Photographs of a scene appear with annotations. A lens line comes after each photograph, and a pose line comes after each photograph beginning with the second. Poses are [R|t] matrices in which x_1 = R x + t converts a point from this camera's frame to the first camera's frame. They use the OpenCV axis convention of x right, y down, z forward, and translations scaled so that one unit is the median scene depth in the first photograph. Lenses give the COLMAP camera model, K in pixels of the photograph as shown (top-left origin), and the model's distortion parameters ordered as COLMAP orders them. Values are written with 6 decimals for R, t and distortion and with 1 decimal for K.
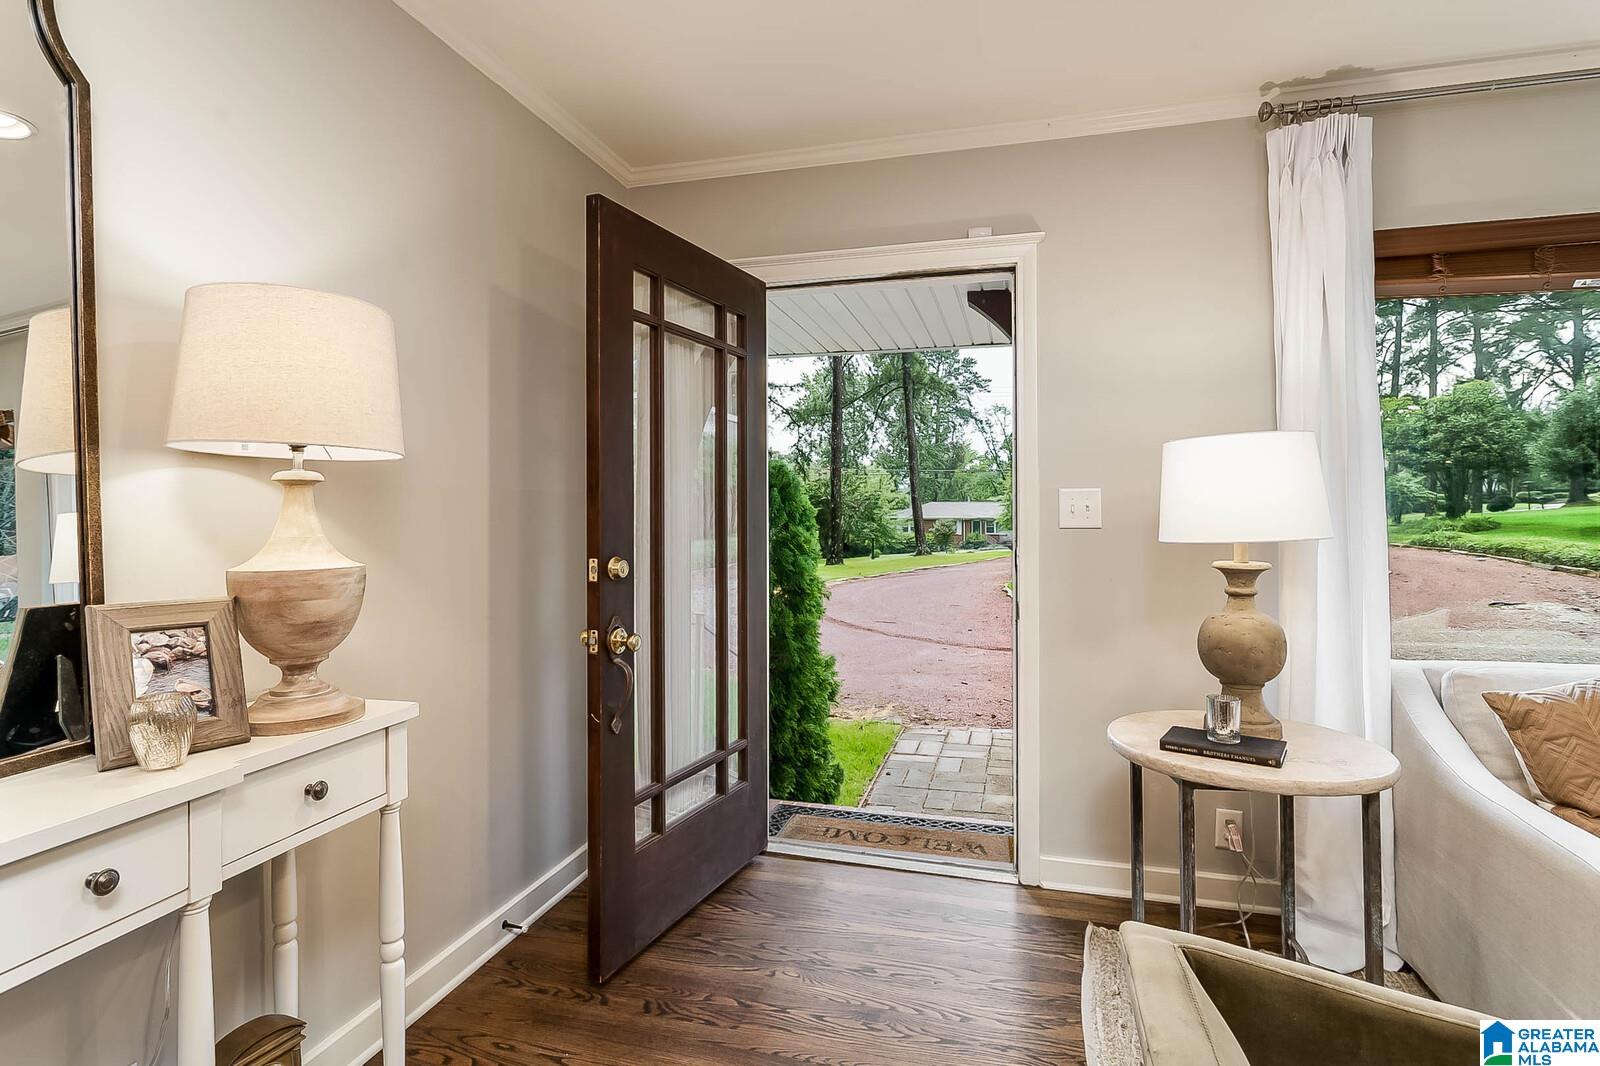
lens RADIAL K [[808.4, 0, 795.9], [0, 808.4, 485.9], [0, 0, 1]] dist [-0.000810, 0.000431]
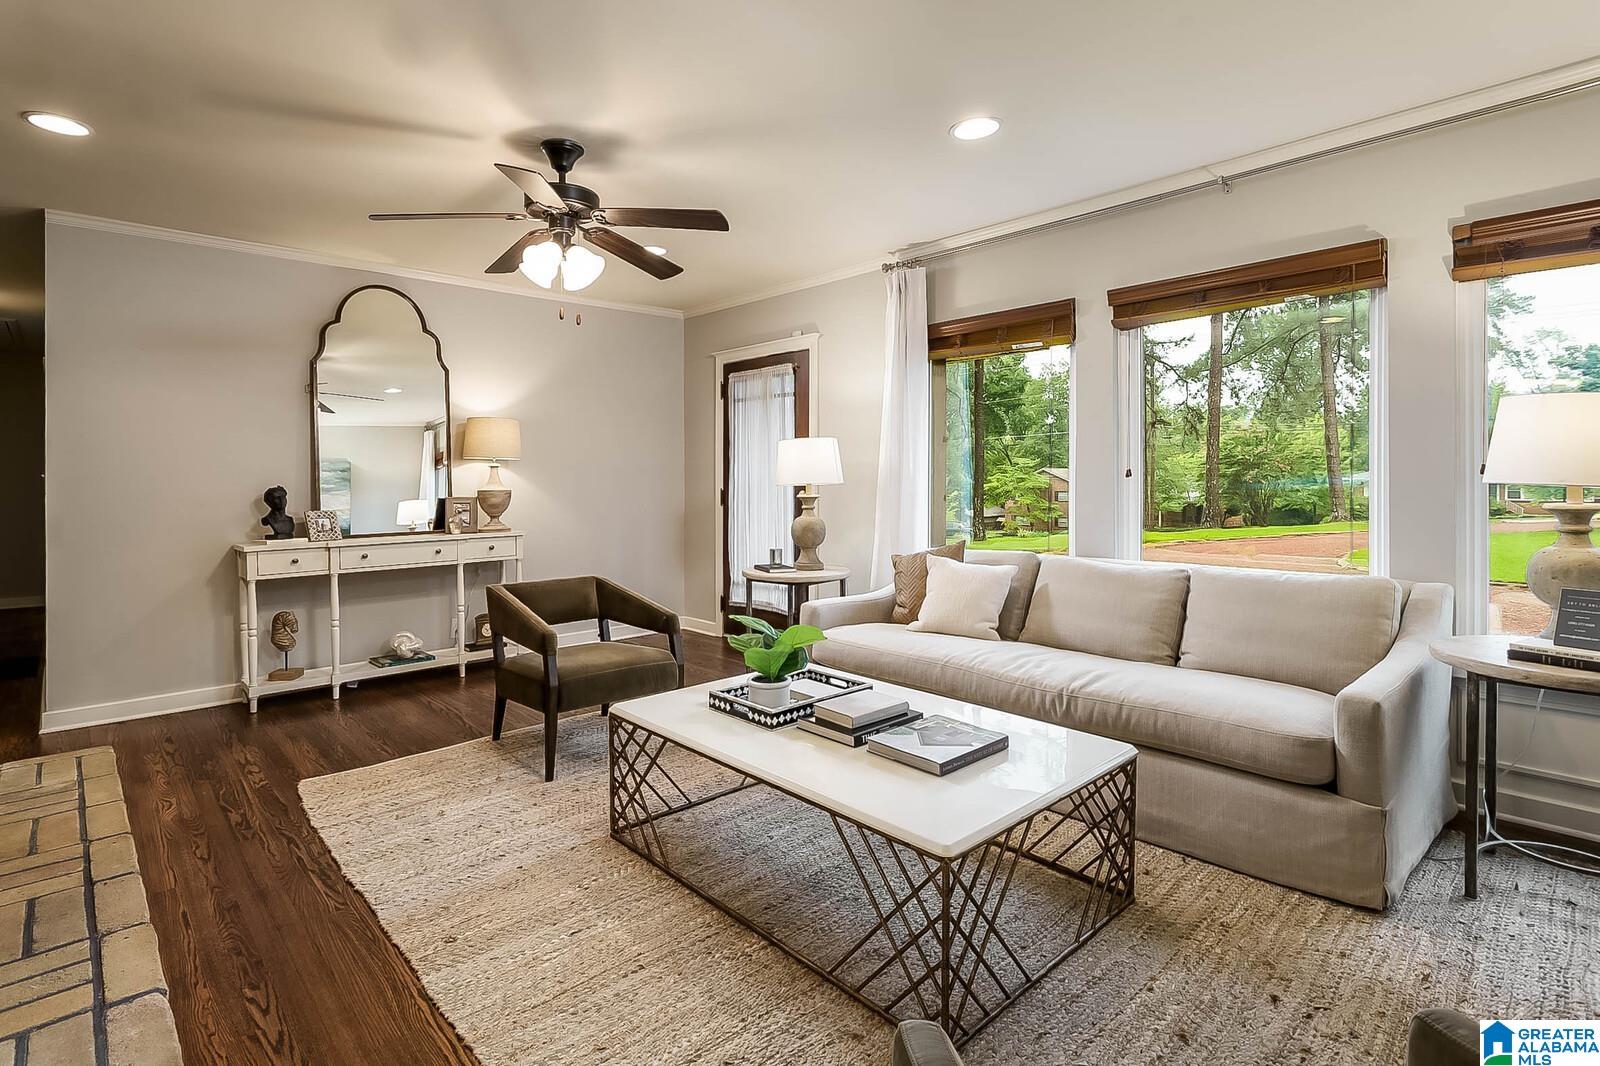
lens RADIAL K [[793.4, 0, 767.9], [0, 793.4, 488.1], [0, 0, 1]] dist [0.015259, -0.000051]
pose [[0.839814, 0.003853, -0.542861, 0.146512], [0.022802, 0.998842, 0.042364, -0.001918], [0.542395, -0.047956, 0.838753, -0.082705]]
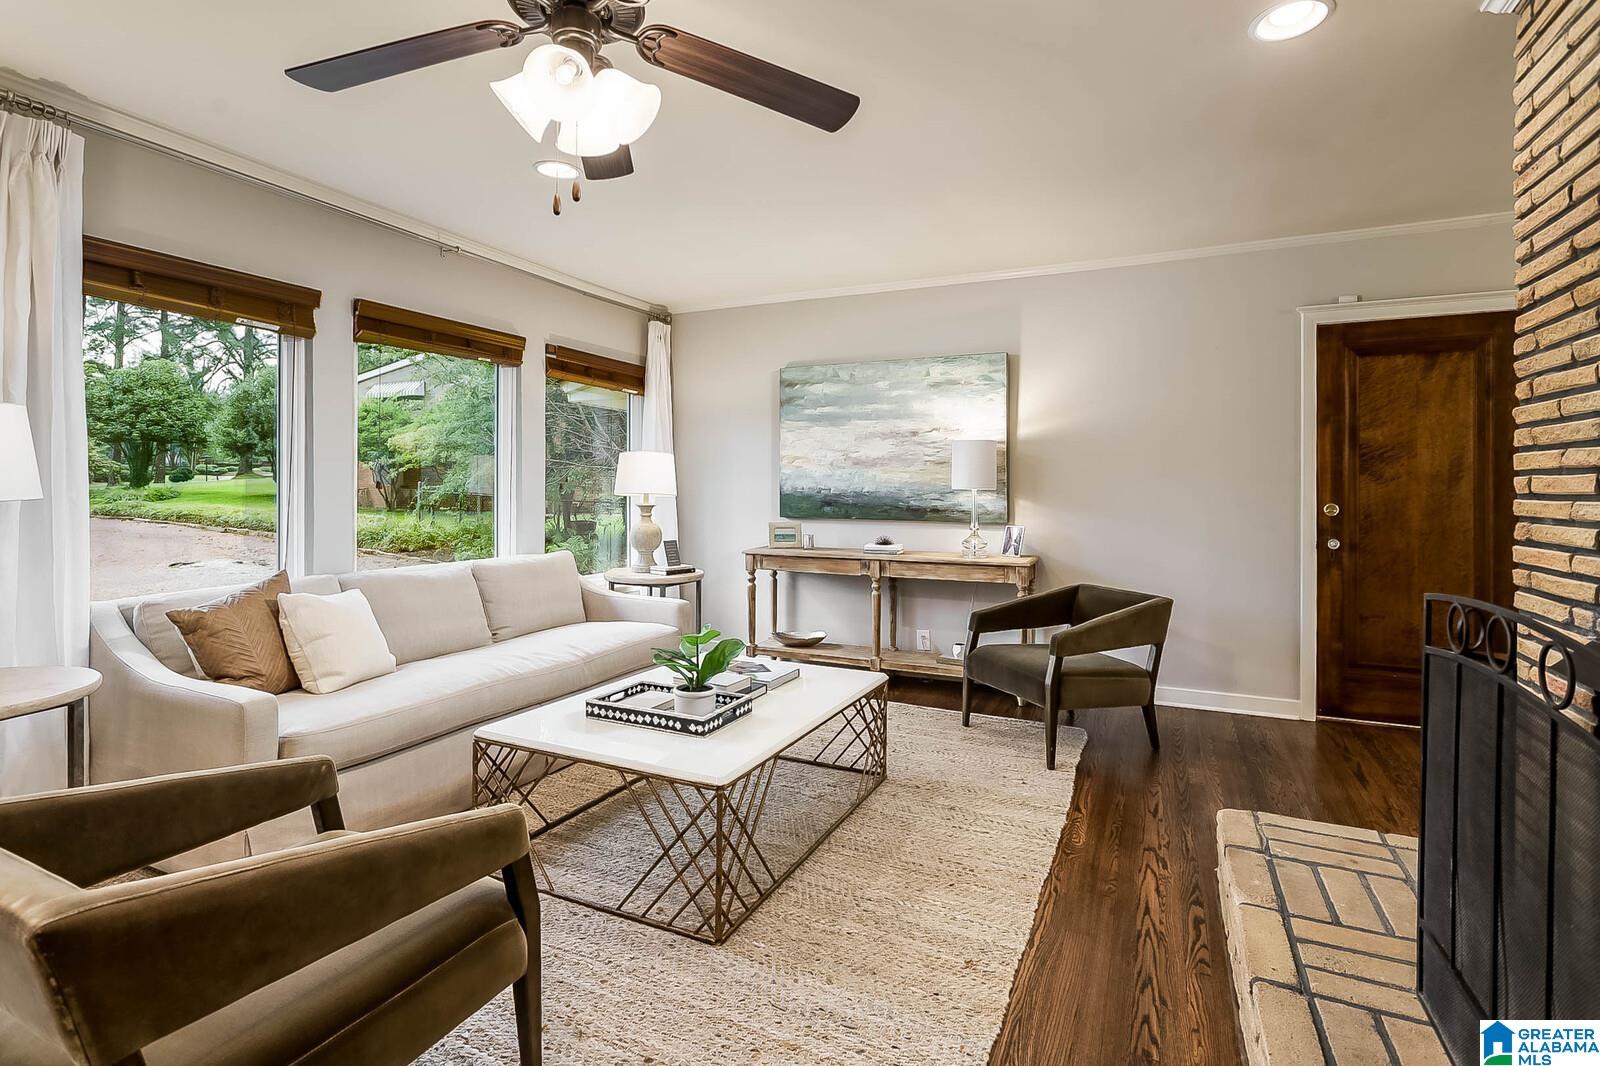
lens RADIAL K [[761.7, 0, 800.1], [0, 761.7, 503.9], [0, 0, 1]] dist [-0.000646, -0.000446]
pose [[0.170717, -0.015867, 0.985192, -0.019008], [-0.043680, 0.998766, 0.023654, 0.000047], [-0.984351, -0.047071, 0.169813, -0.021679]]
